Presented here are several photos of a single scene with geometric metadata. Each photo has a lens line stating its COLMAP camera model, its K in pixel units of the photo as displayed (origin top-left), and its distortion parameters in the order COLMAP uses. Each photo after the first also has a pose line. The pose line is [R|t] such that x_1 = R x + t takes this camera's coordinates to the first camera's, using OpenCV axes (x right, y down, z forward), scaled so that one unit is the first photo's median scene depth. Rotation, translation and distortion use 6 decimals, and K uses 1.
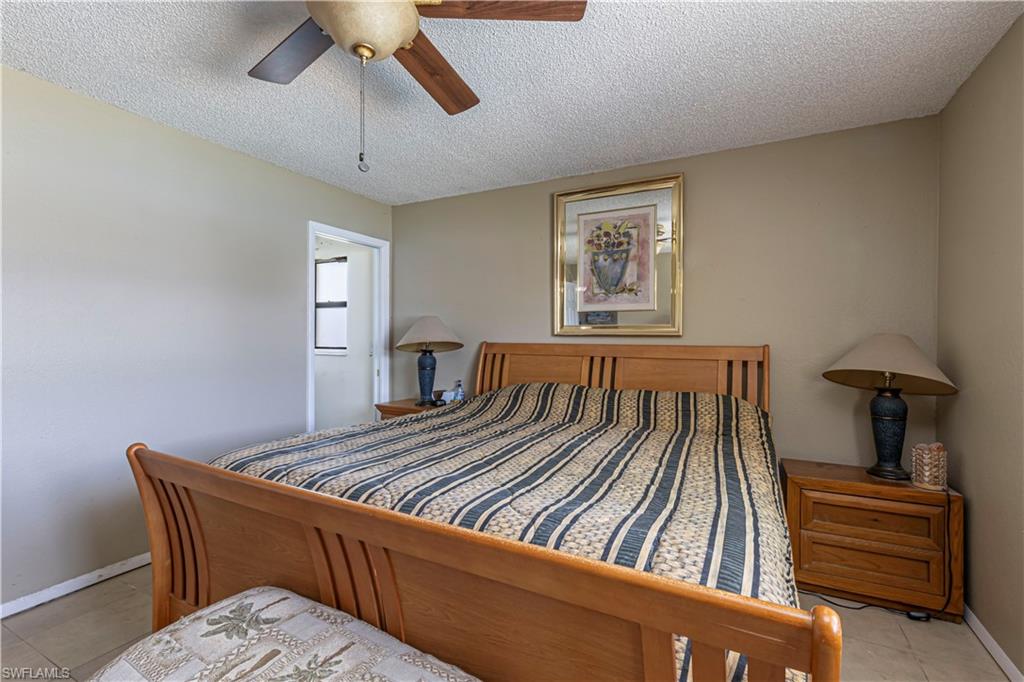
lens RADIAL K [[456.7, 0, 517.2], [0, 456.7, 340.6], [0, 0, 1]] dist [0.006241, -0.000685]
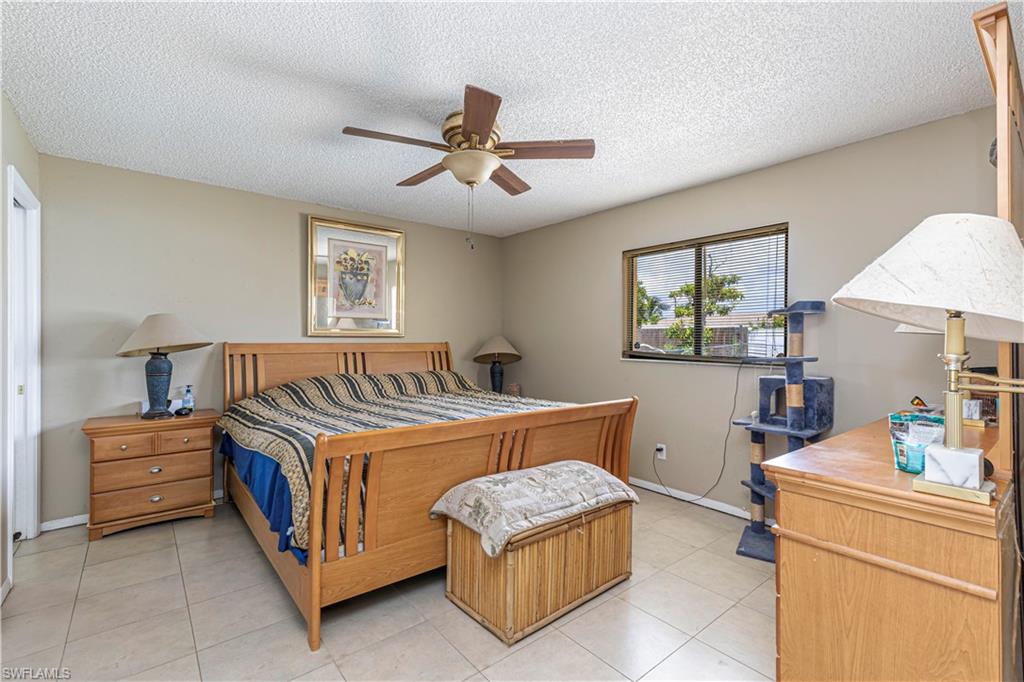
lens RADIAL K [[456.7, 0, 517.2], [0, 456.7, 340.6], [0, 0, 1]] dist [0.006241, -0.000685]
pose [[0.380936, -0.007006, 0.924575, -0.840380], [0.003812, 0.999975, 0.006007, -0.005008], [-0.924594, 0.001236, 0.380953, 0.060251]]
